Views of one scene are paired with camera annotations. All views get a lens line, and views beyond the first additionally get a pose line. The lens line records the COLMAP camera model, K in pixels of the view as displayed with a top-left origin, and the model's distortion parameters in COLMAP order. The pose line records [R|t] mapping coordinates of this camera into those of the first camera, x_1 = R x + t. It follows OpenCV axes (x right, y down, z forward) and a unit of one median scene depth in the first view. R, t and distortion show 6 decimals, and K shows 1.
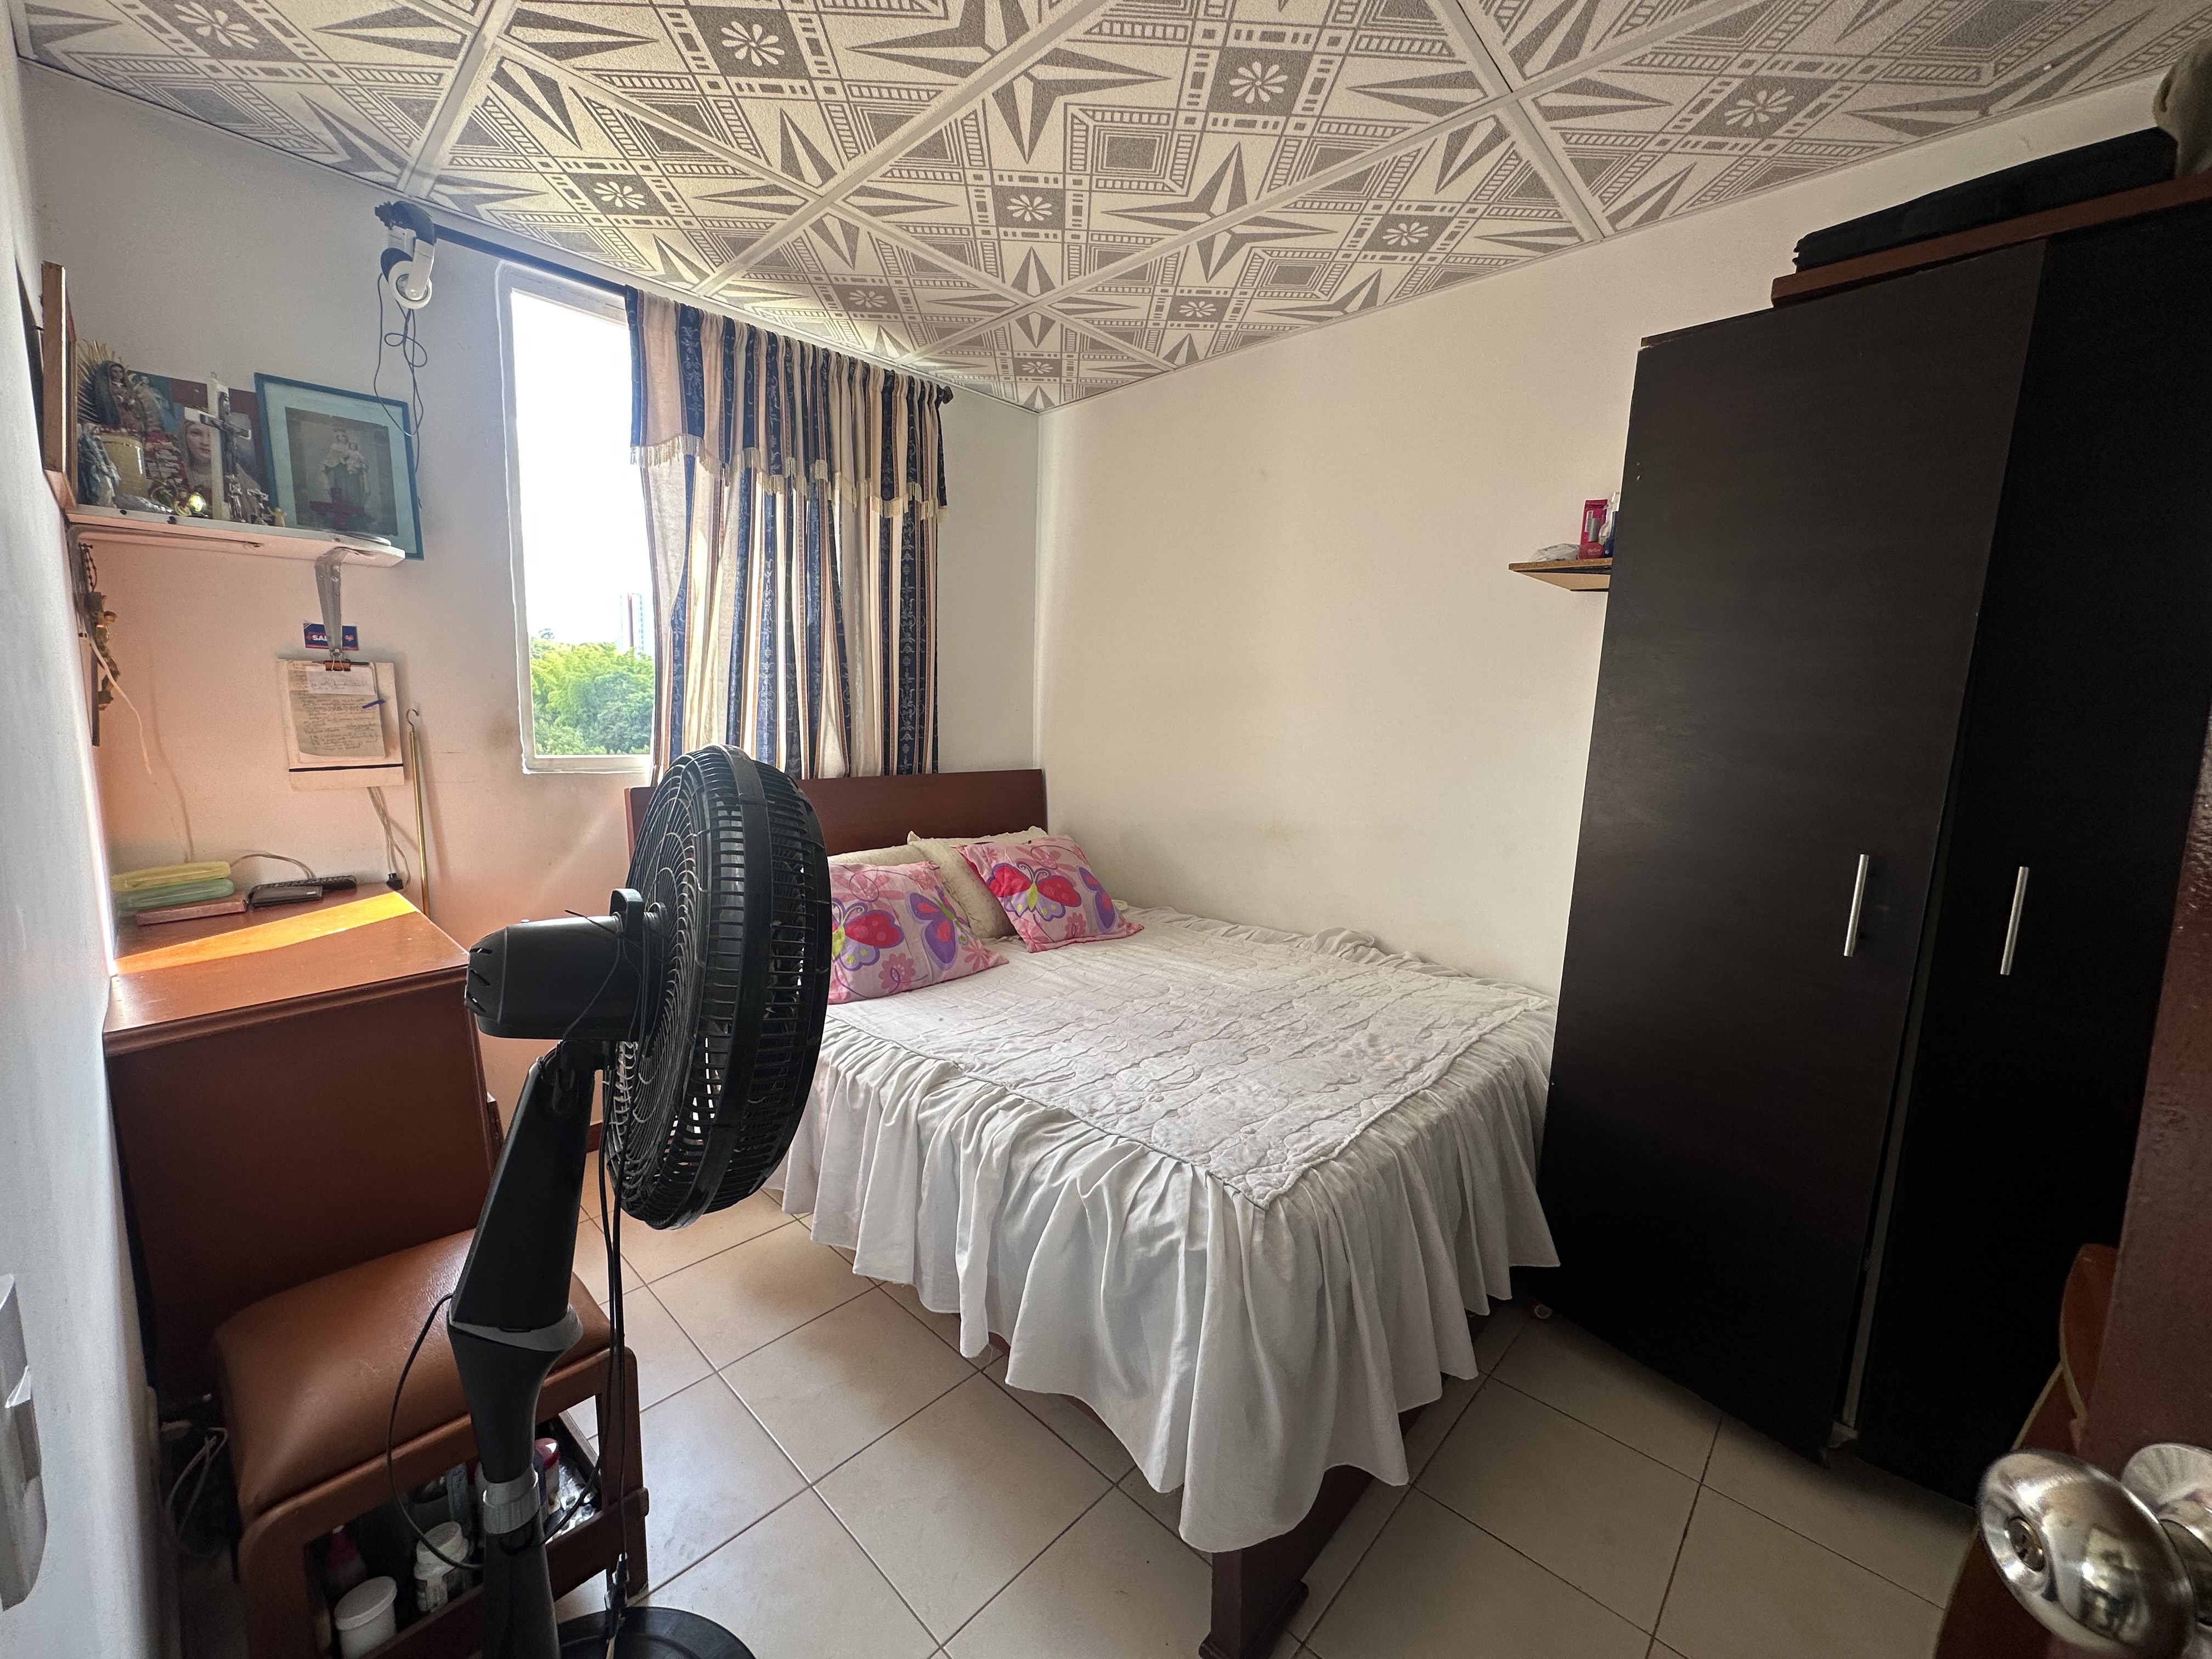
lens RADIAL K [[880.1, 0, 1106.4], [0, 880.1, 826.9], [0, 0, 1]] dist [-0.002836, 0.000302]
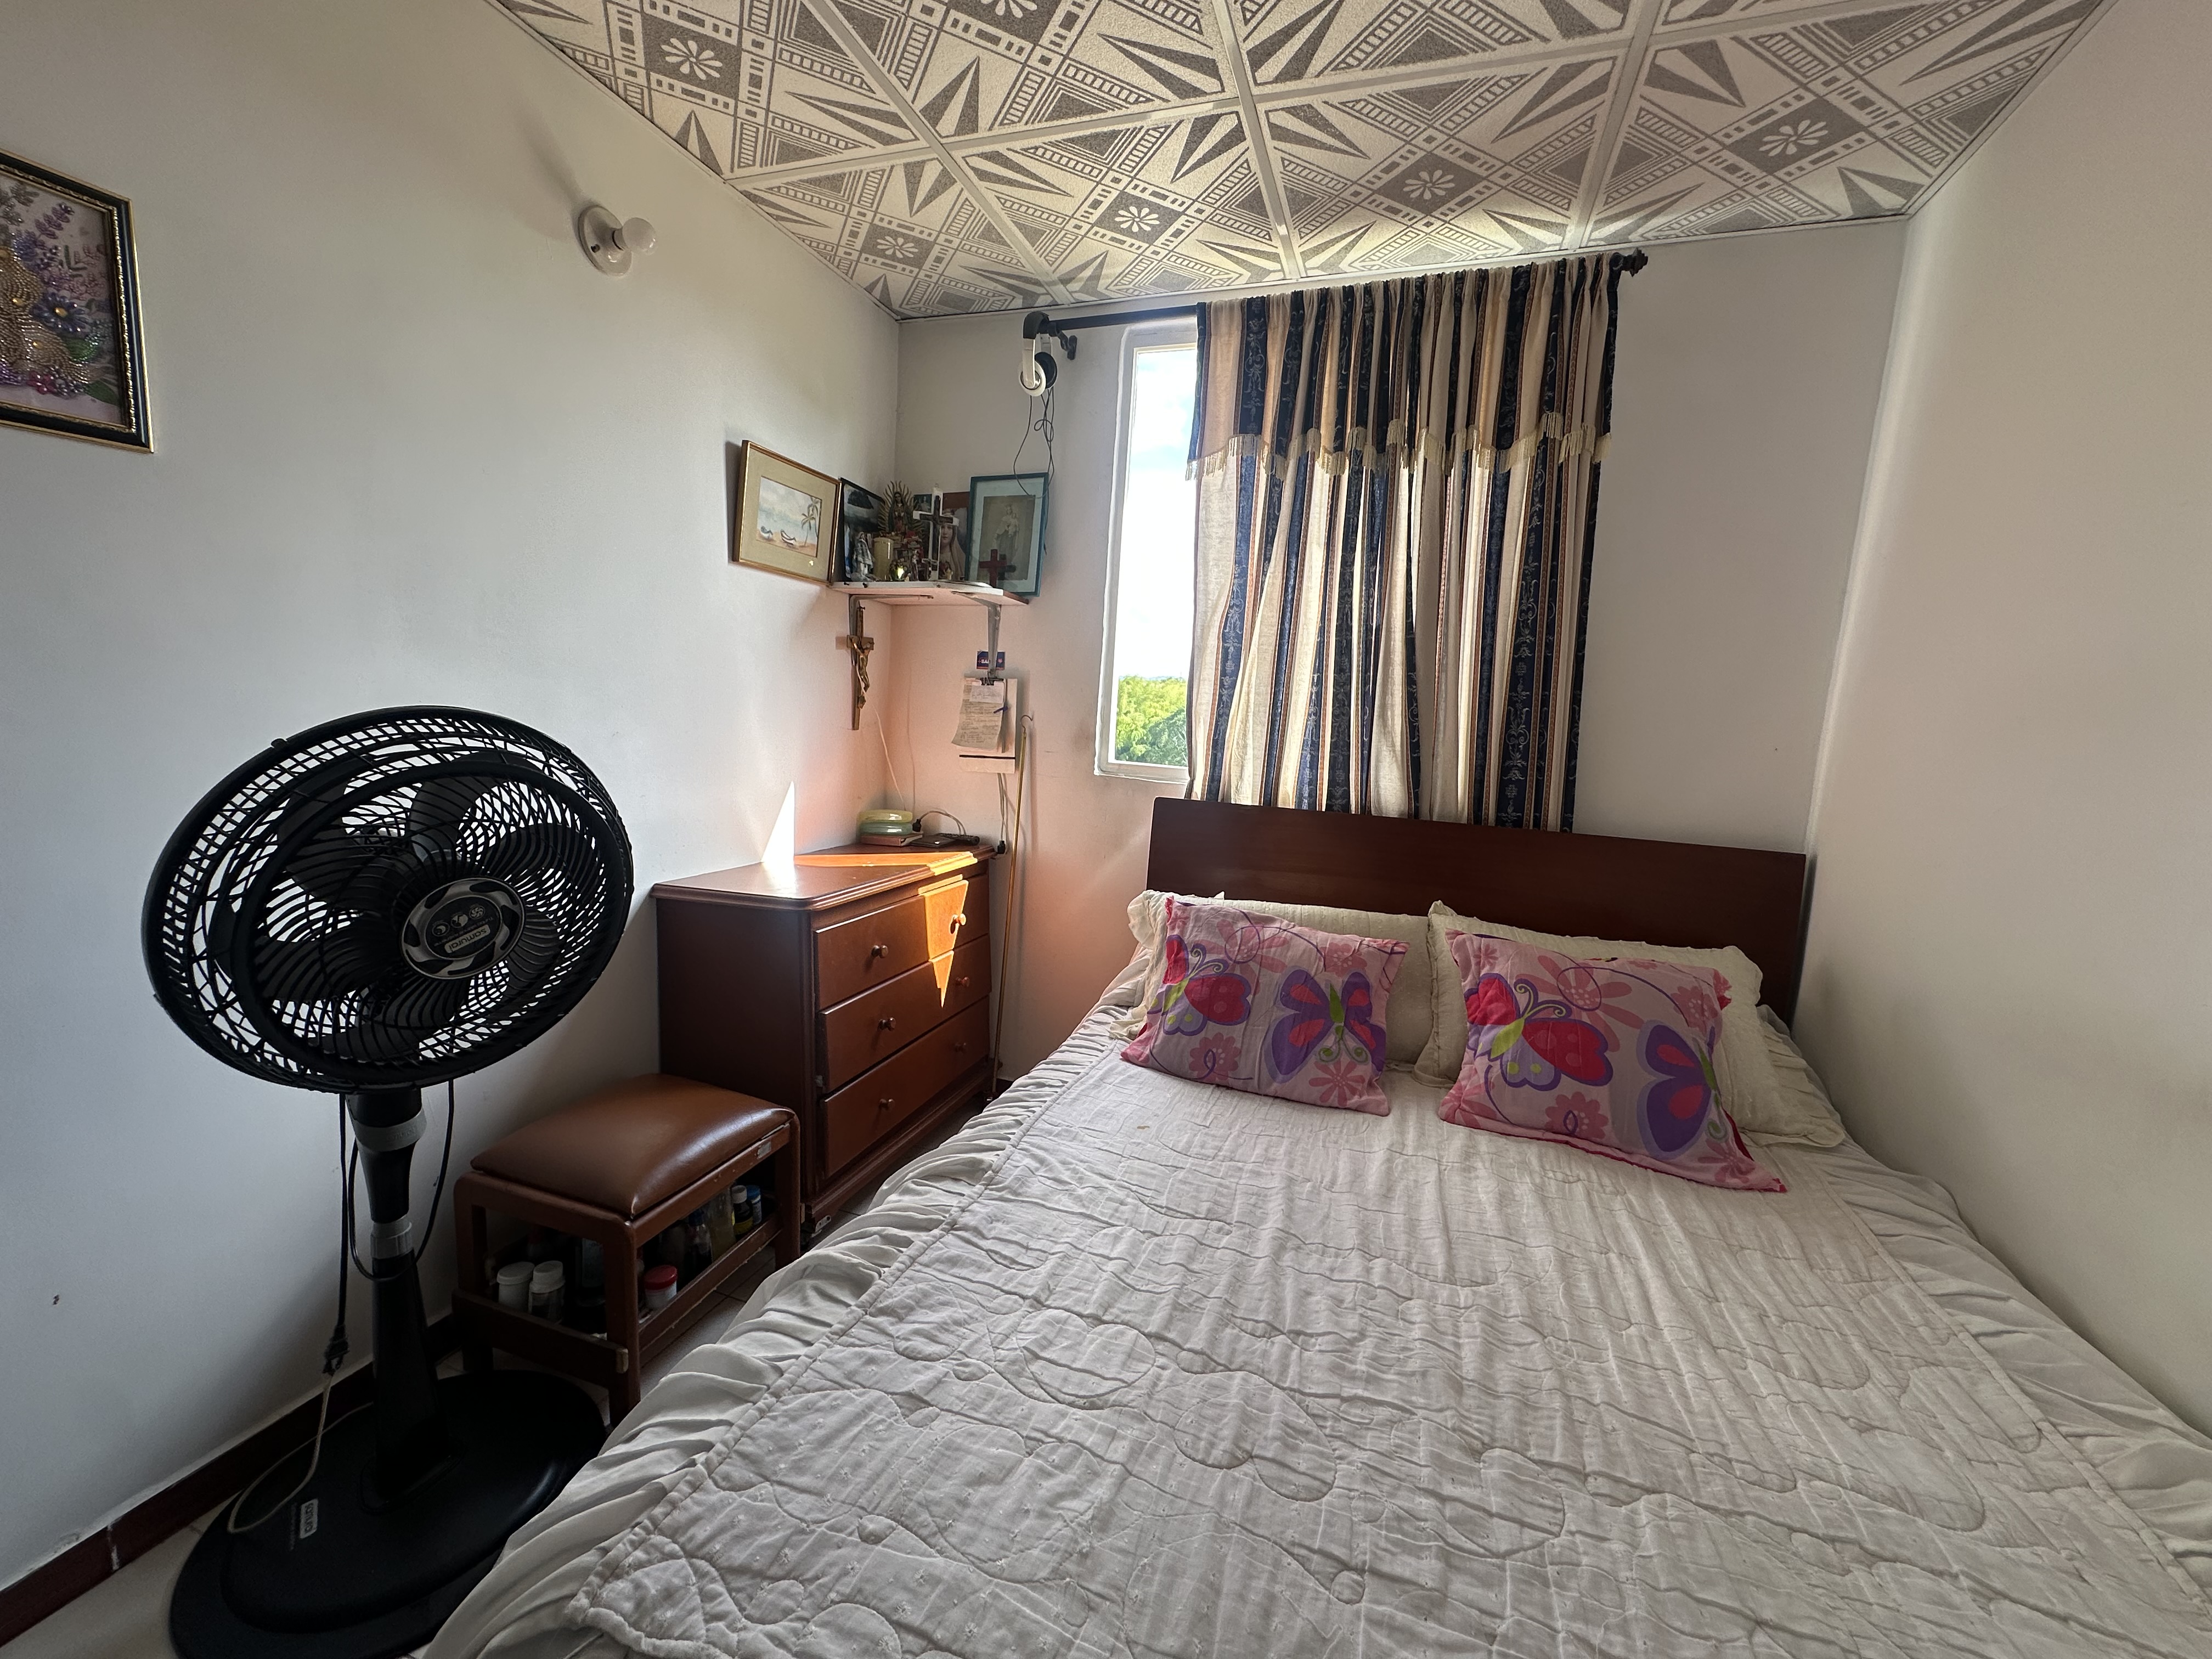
lens RADIAL K [[880.1, 0, 1106.4], [0, 880.1, 826.9], [0, 0, 1]] dist [-0.002836, 0.000302]
pose [[0.400127, 0.120594, -0.908490, 0.372649], [-0.167393, 0.984245, 0.056925, -0.058242], [0.901043, 0.129297, 0.414010, 0.520482]]
